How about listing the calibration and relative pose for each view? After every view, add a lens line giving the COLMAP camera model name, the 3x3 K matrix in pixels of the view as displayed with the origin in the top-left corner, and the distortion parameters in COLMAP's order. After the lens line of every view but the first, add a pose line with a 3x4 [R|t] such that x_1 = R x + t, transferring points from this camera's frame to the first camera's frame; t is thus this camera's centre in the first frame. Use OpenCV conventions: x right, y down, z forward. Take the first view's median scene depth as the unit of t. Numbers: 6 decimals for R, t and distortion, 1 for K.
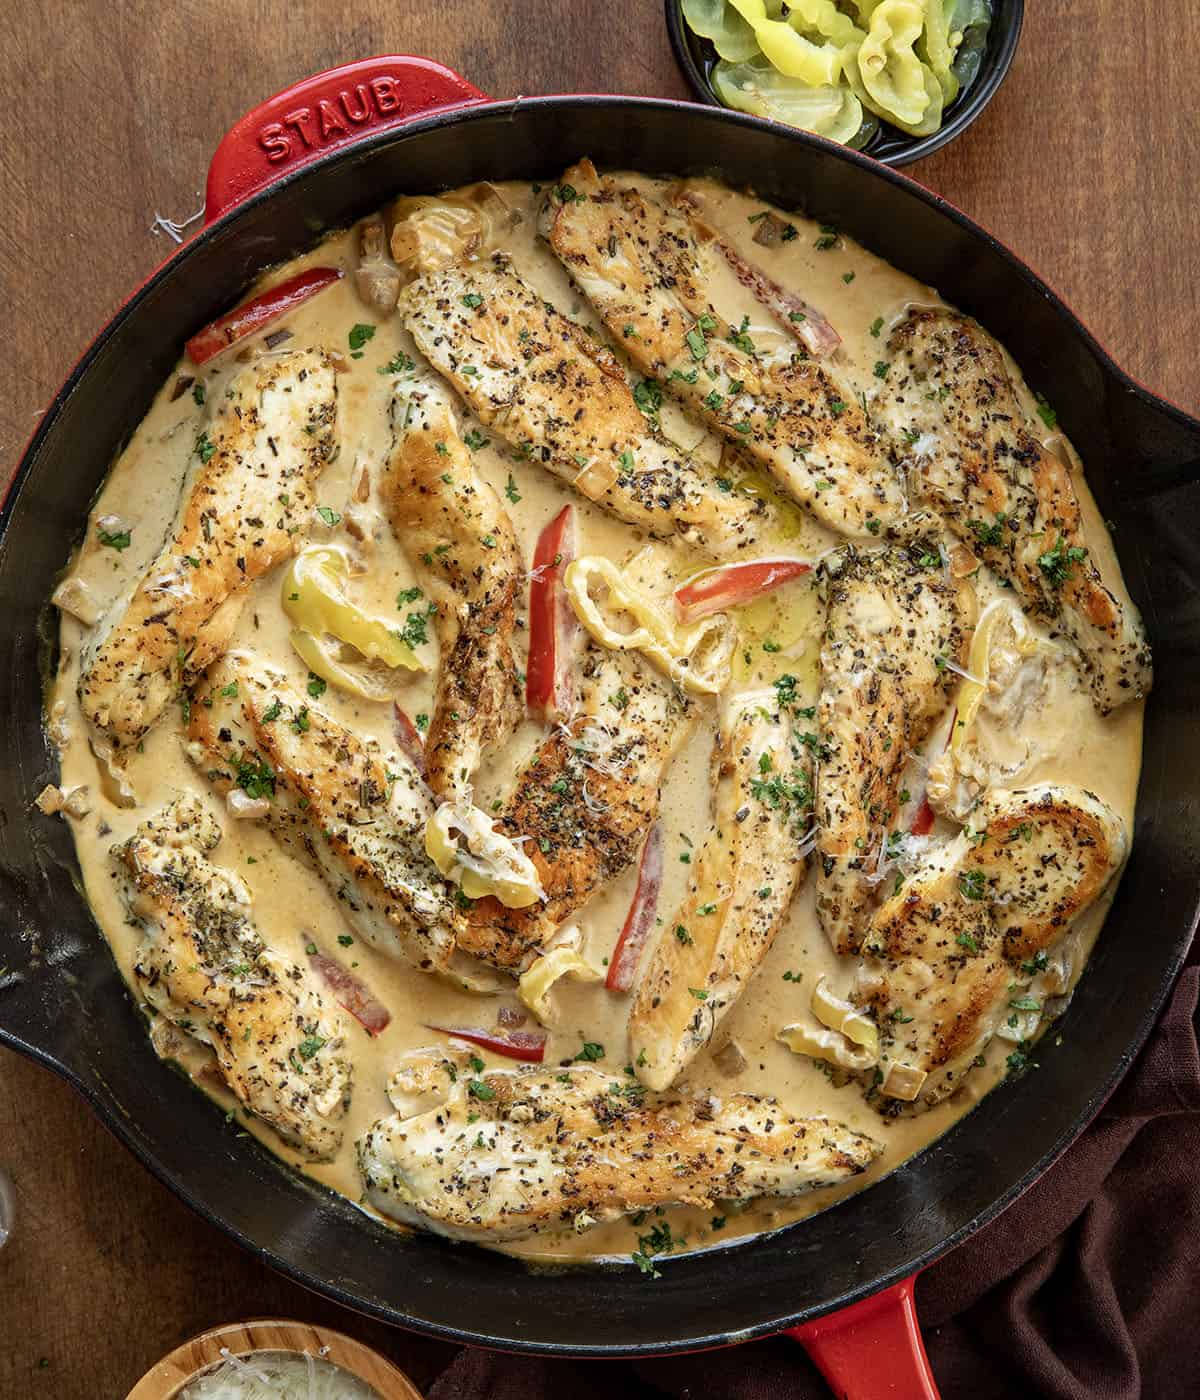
lens RADIAL K [[2665.8, 0, 600.0], [0, 2665.8, 700.0], [0, 0, 1]] dist [0.012435, -0.002407]
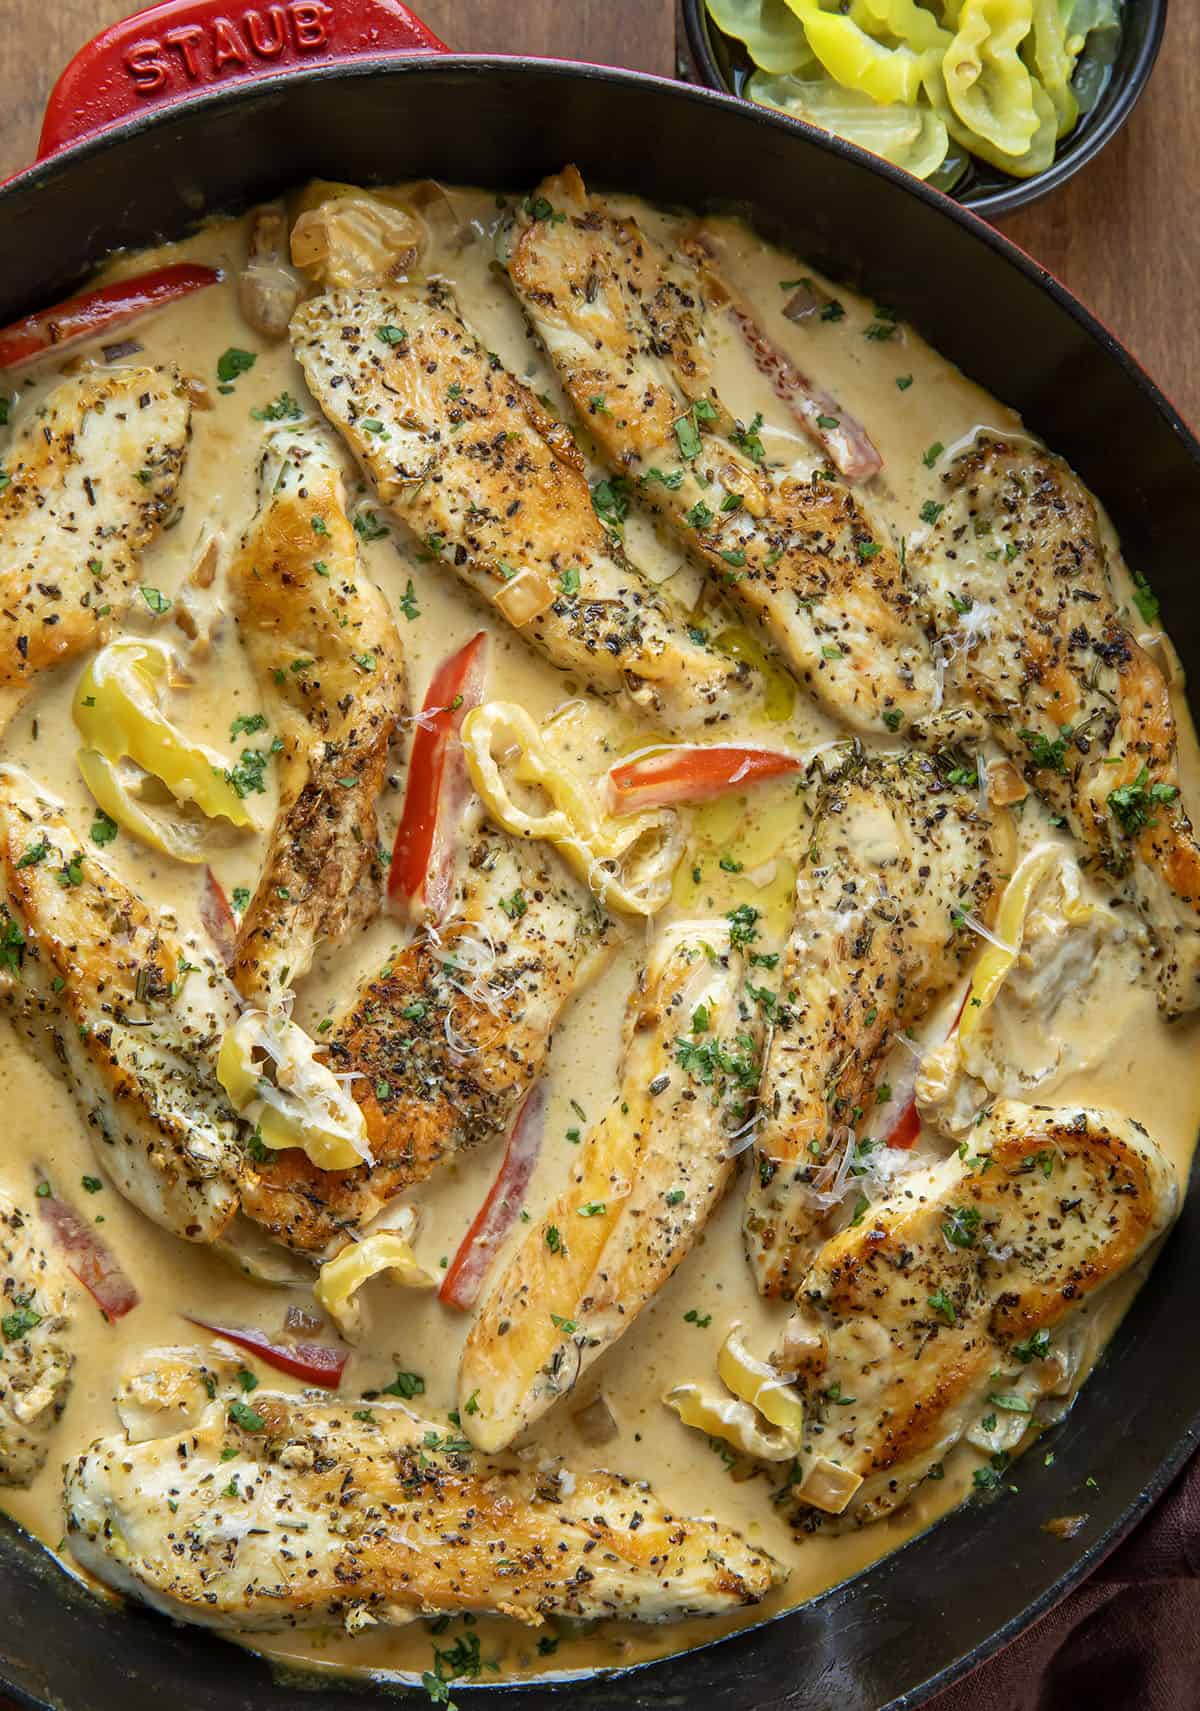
lens RADIAL K [[2969.4, 0, 600.0], [0, 2969.4, 855.5], [0, 0, 1]] dist [0.018618, 0.018583]
pose [[0.989807, 0.141337, 0.017470, 0.014521], [-0.140333, 0.988873, -0.049358, 0.023216], [-0.024252, 0.046403, 0.998628, 0.192990]]
